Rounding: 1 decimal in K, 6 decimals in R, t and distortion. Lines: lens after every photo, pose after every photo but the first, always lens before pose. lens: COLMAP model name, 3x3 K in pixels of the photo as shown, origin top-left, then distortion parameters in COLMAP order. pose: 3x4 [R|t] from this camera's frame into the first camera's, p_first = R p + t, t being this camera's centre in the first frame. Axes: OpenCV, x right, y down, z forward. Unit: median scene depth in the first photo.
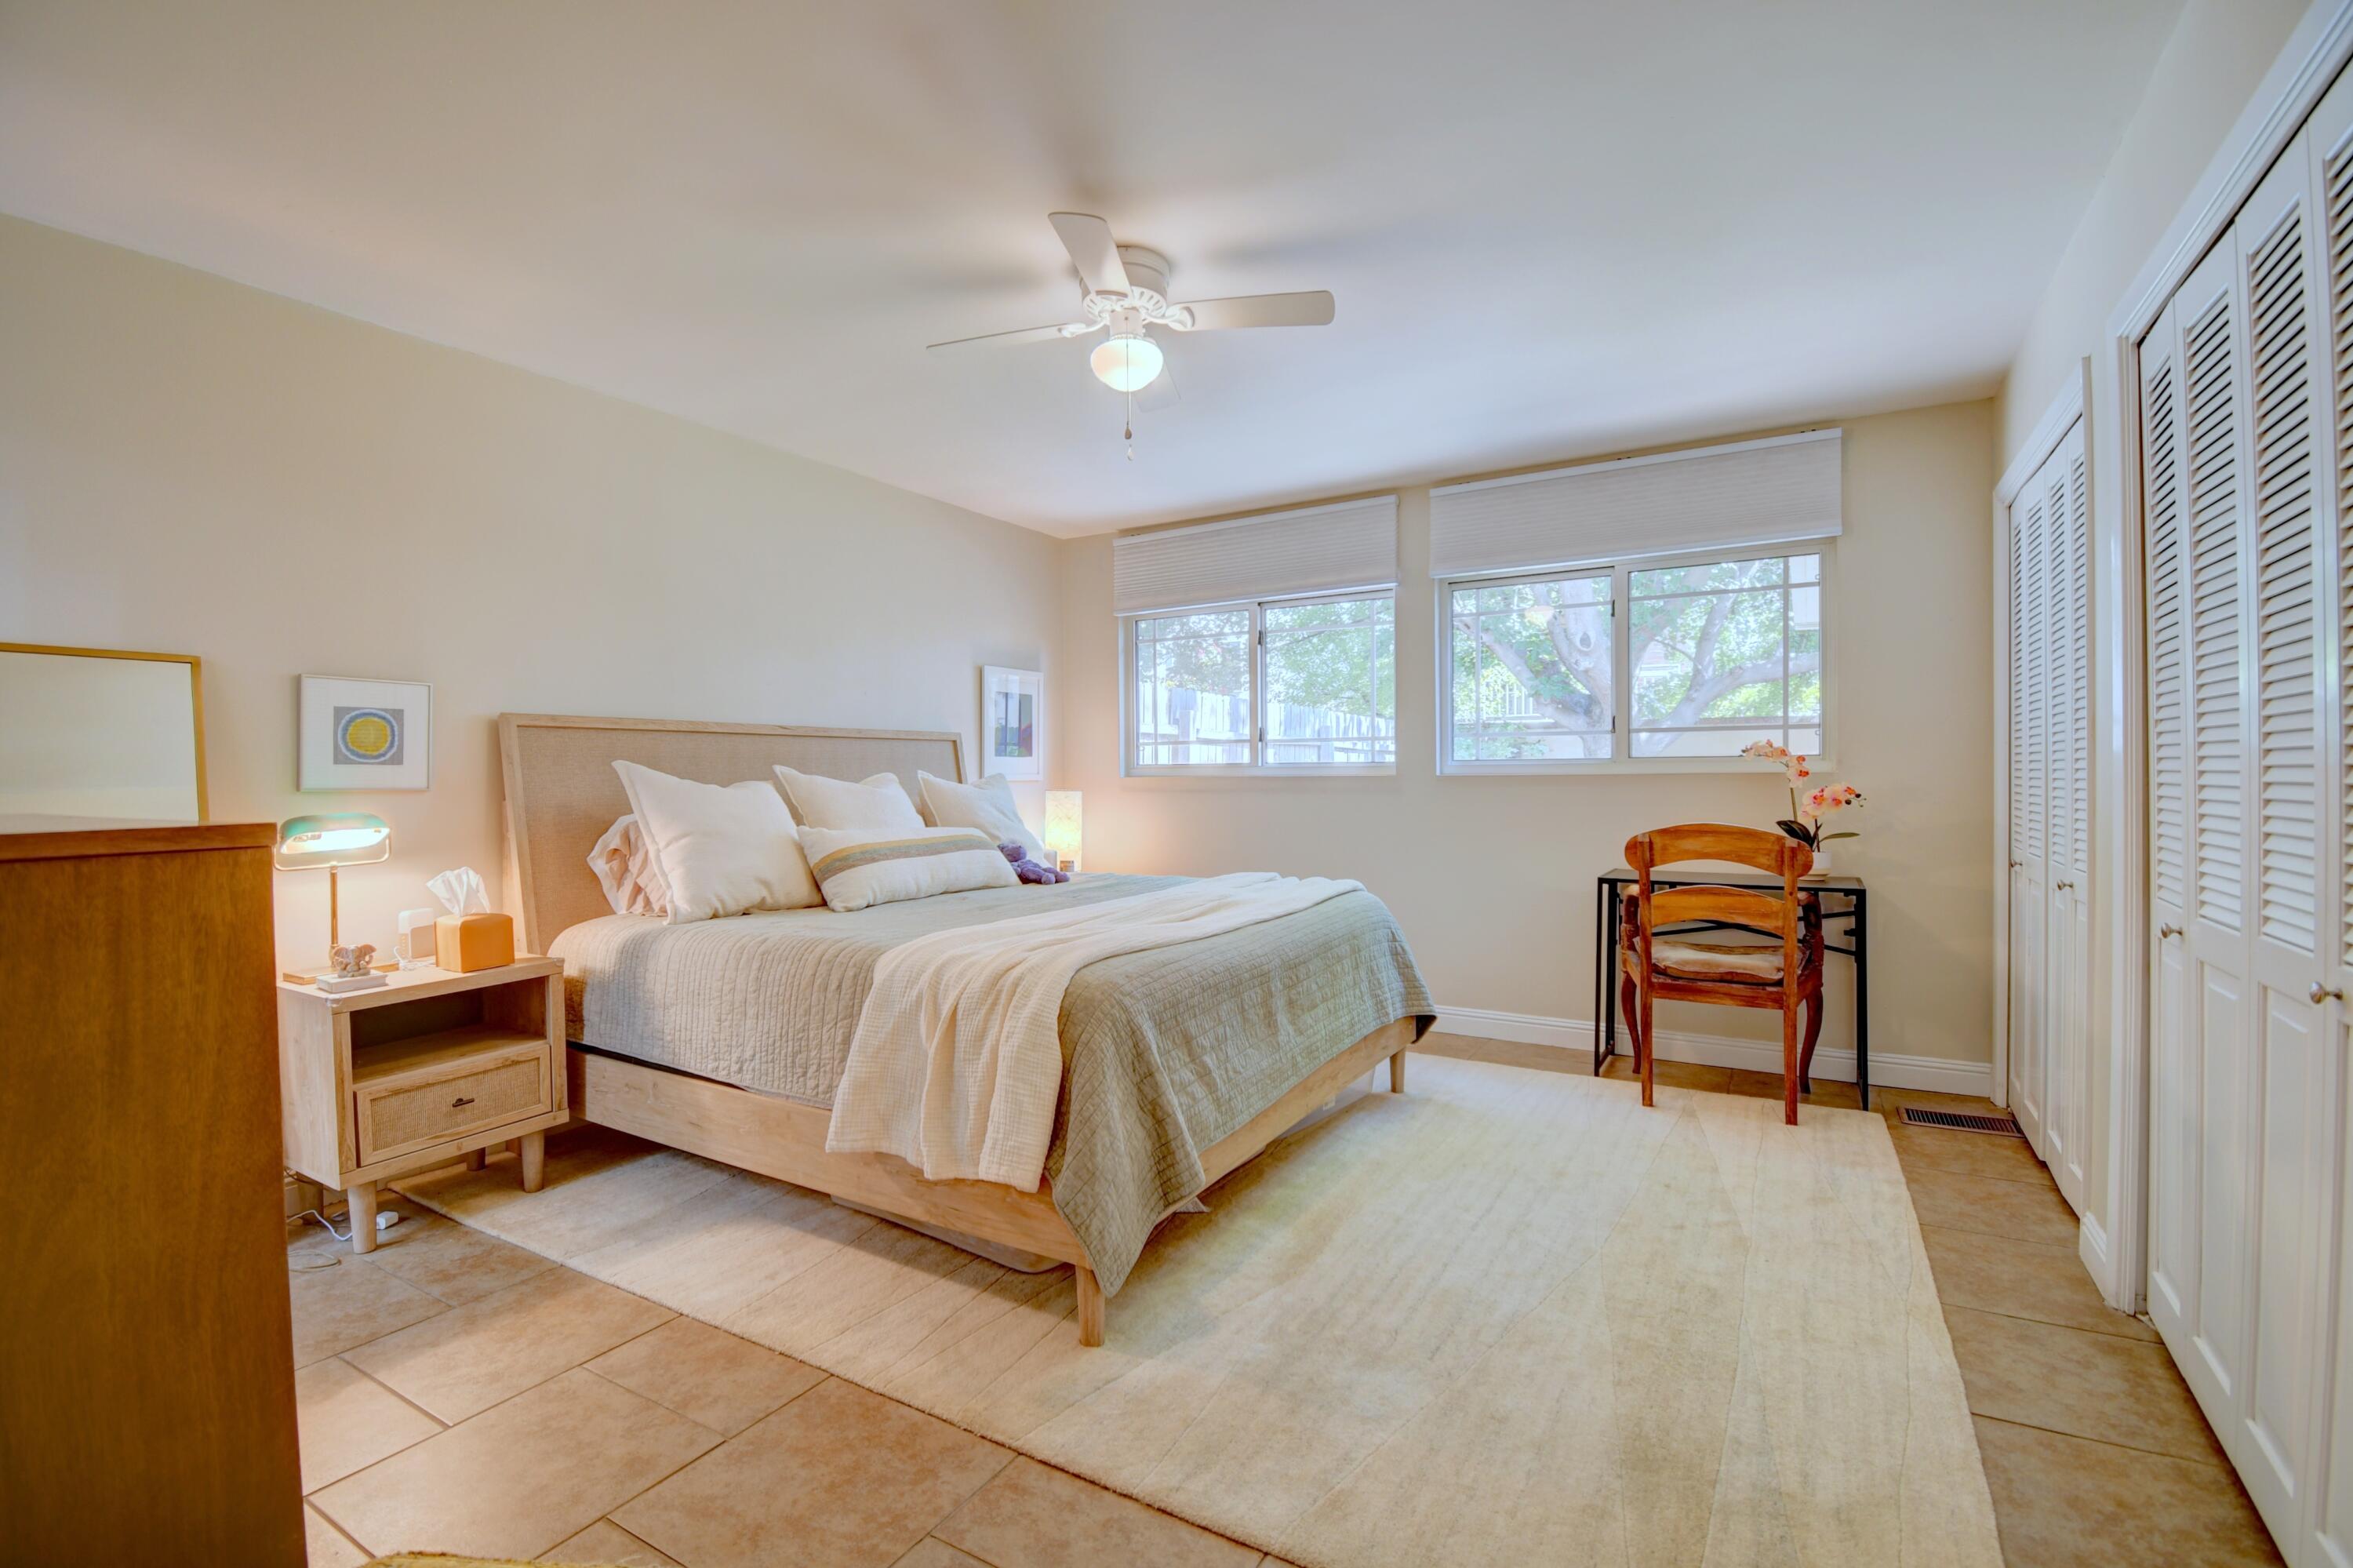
lens RADIAL K [[1050.7, 0, 1174.7], [0, 1050.7, 781.6], [0, 0, 1]] dist [-0.002535, -0.003463]
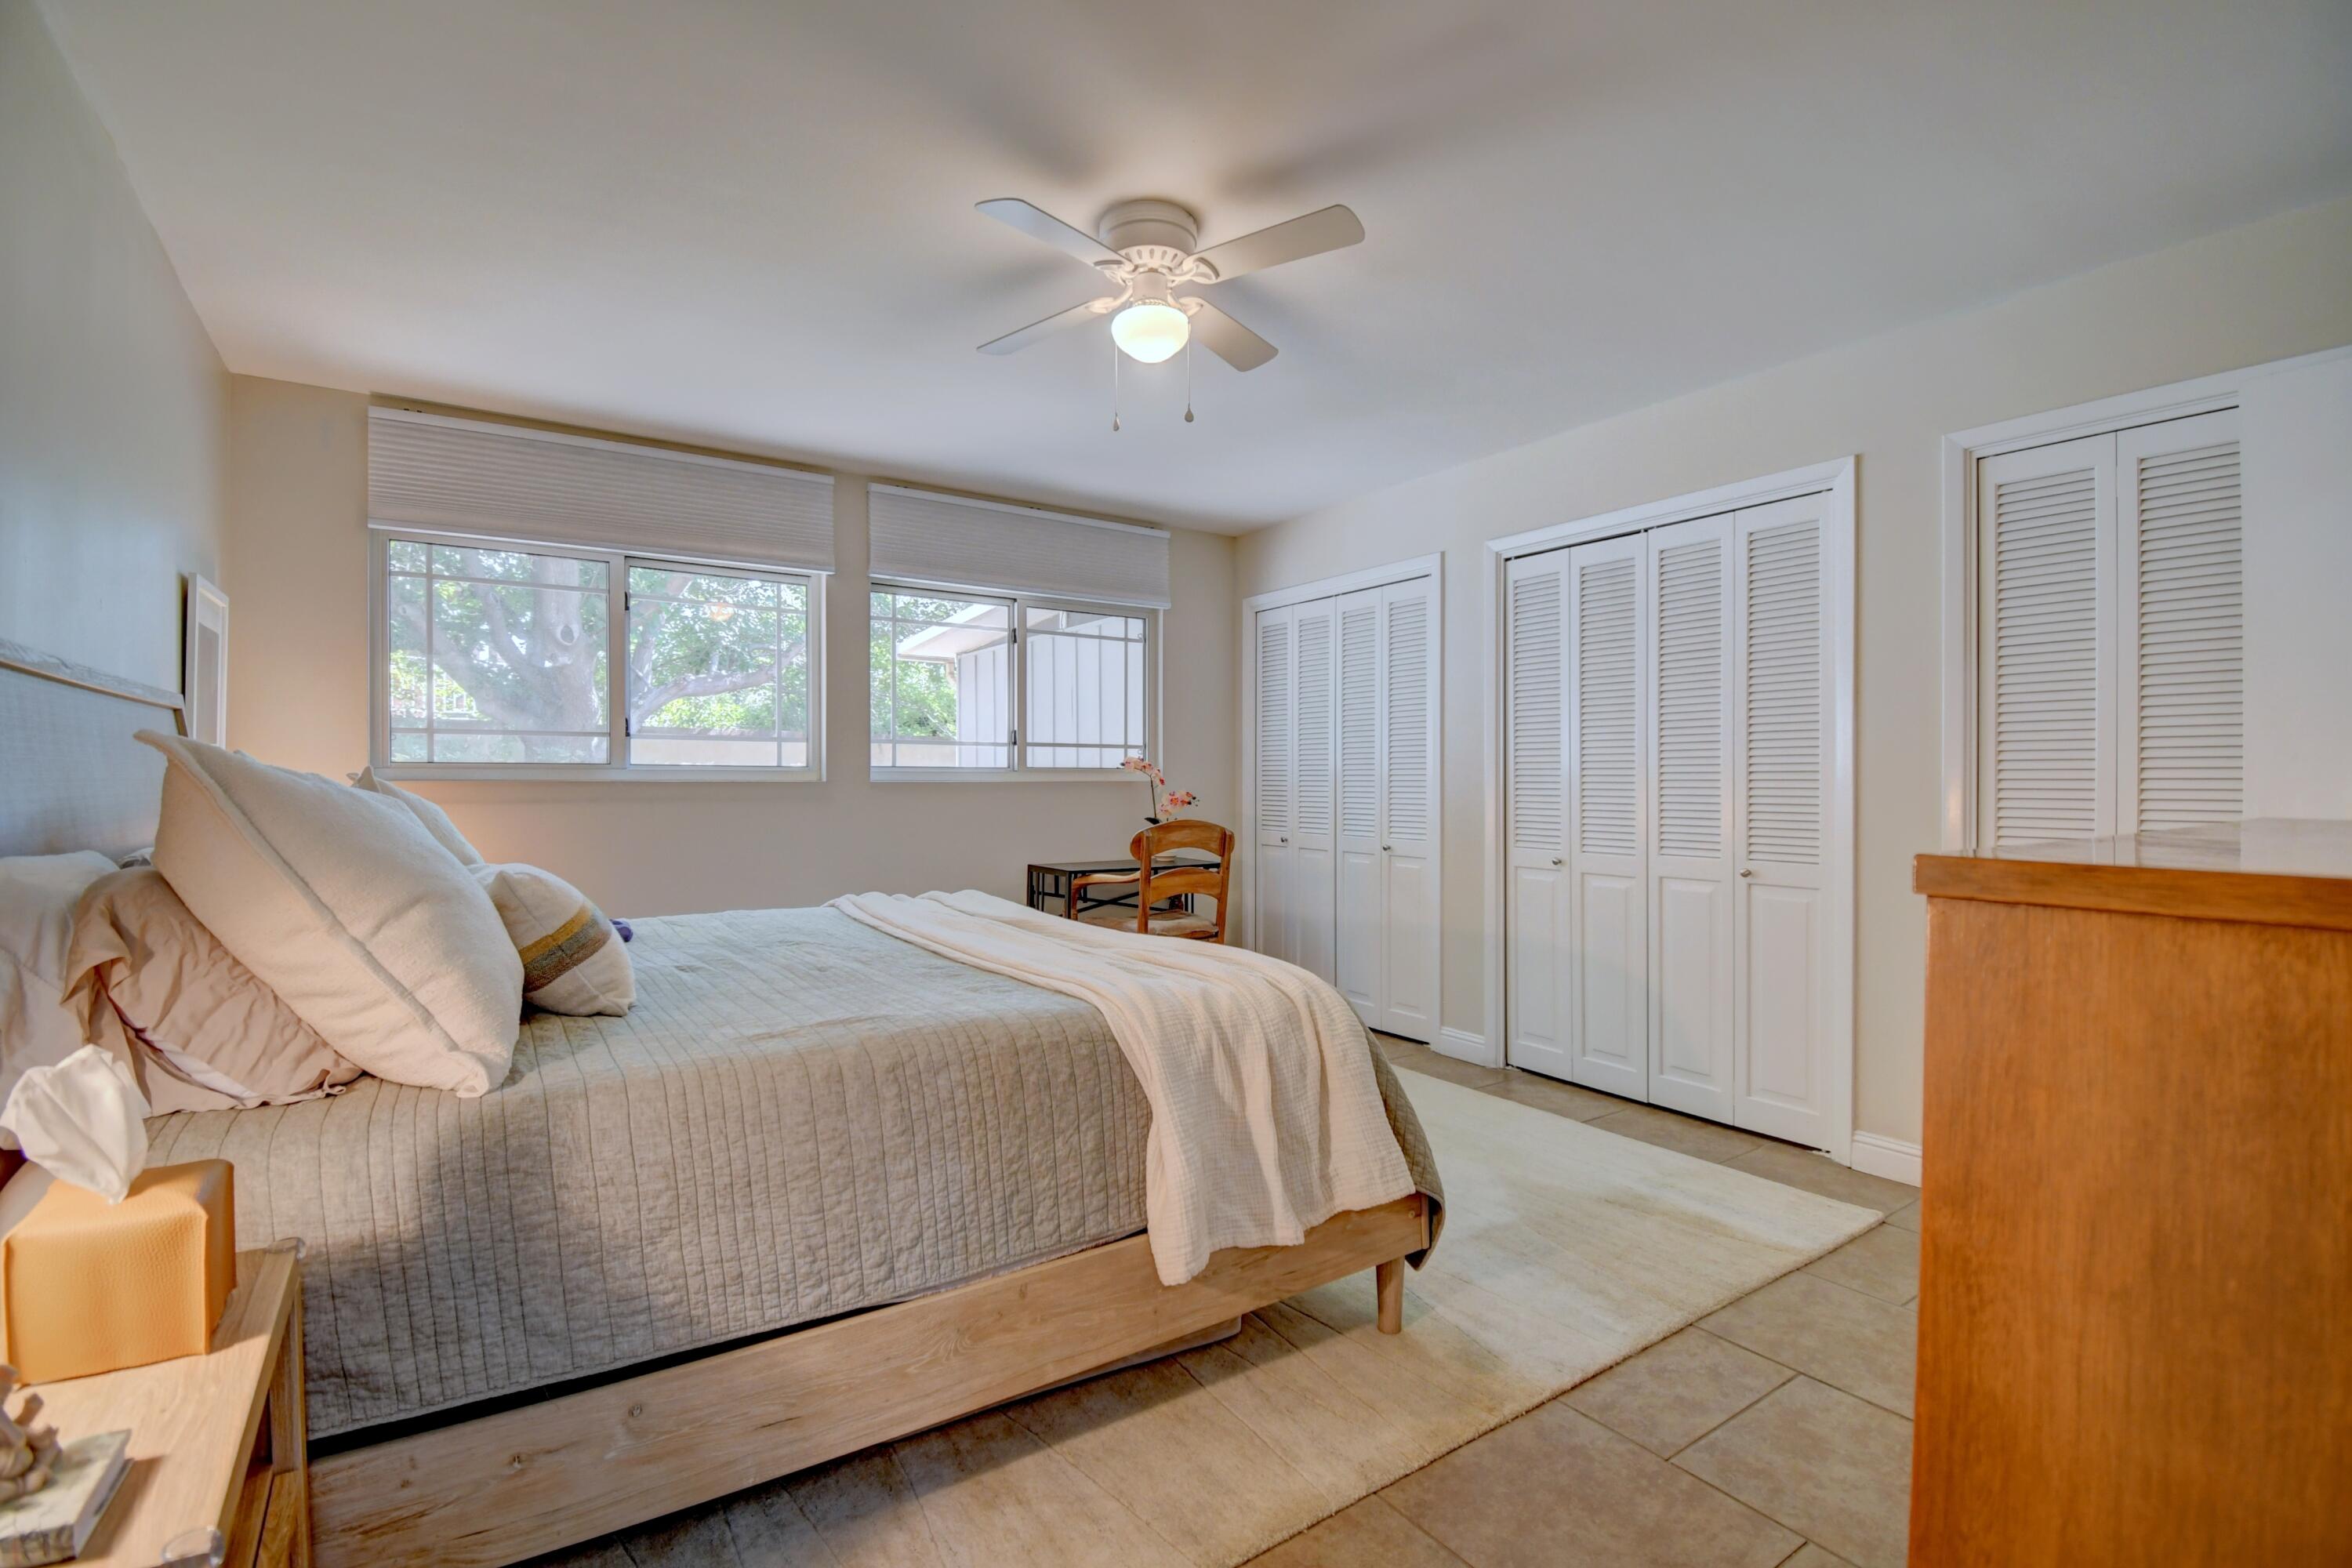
lens RADIAL K [[1050.2, 0, 1164.8], [0, 1050.2, 786.1], [0, 0, 1]] dist [-0.002535, -0.003463]
pose [[0.419814, 0.003525, 0.907603, -0.642334], [-0.000689, 0.999993, -0.003565, 0.001884], [-0.907610, 0.000871, 0.419814, 0.443568]]
